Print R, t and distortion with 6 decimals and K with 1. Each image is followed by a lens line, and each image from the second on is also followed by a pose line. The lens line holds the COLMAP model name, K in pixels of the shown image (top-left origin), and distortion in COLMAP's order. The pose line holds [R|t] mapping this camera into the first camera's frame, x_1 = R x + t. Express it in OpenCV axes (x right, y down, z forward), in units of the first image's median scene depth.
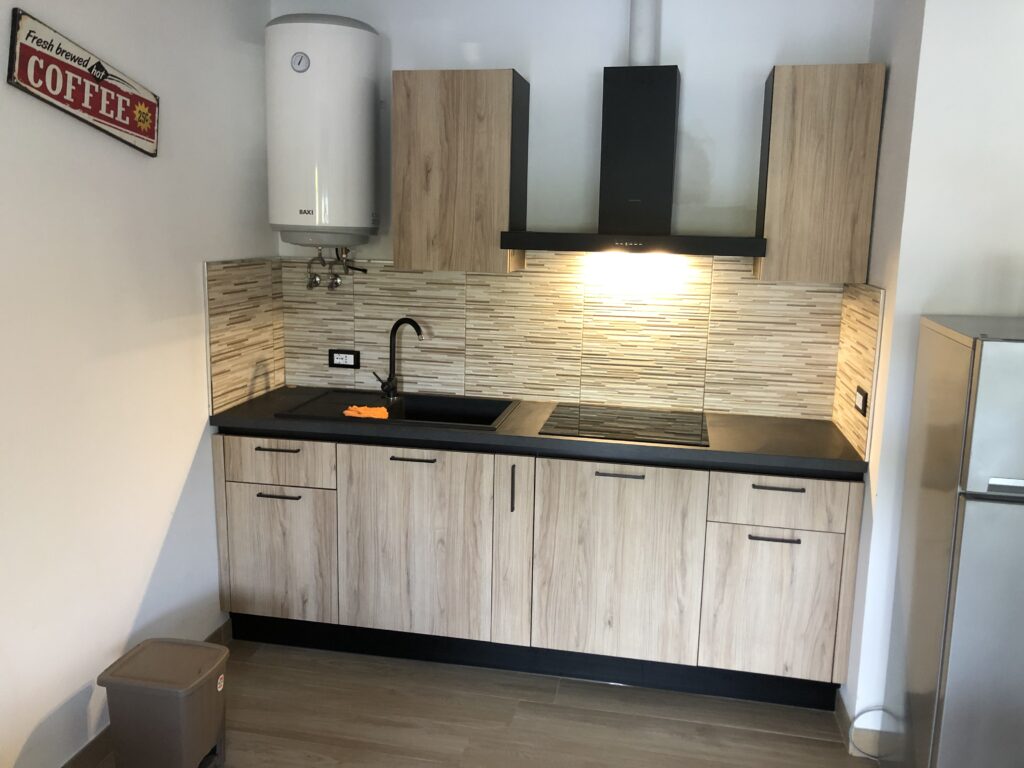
lens RADIAL K [[857.9, 0, 478.9], [0, 857.9, 369.7], [0, 0, 1]] dist [0.021632, 0.000254]
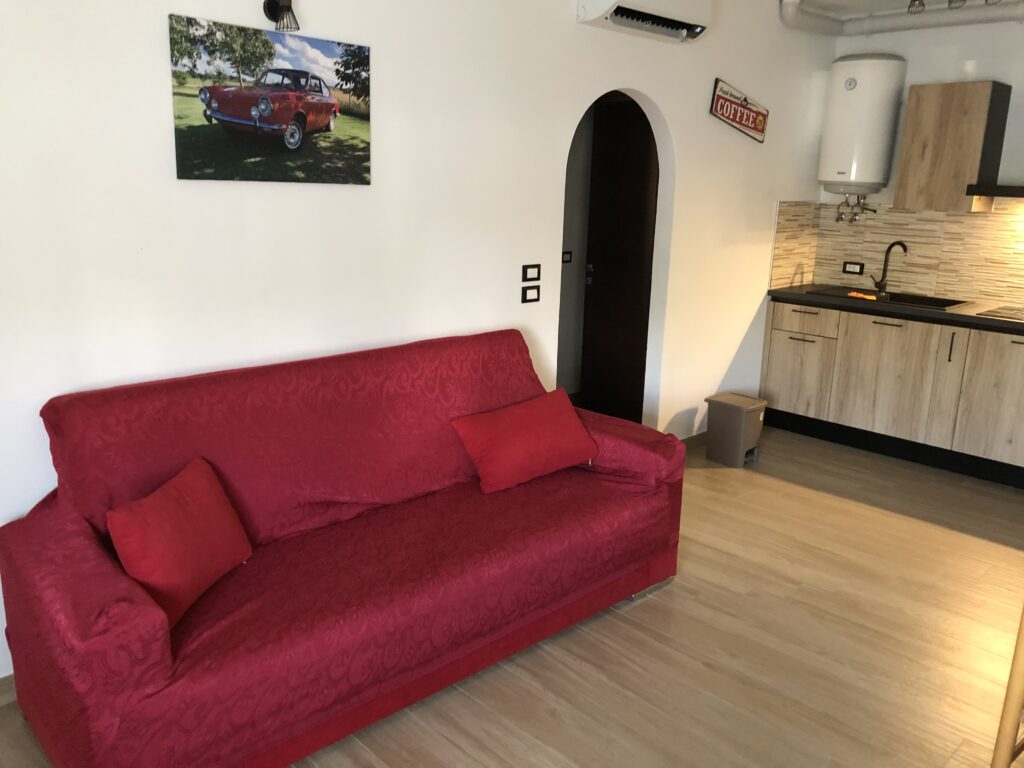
lens RADIAL K [[857.9, 0, 513.1], [0, 857.9, 412.5], [0, 0, 1]] dist [0.021632, 0.000254]
pose [[0.852659, 0.138662, -0.503732, 0.233990], [-0.097530, 0.989434, 0.107273, 0.228552], [0.513285, -0.042339, 0.857173, -1.120720]]
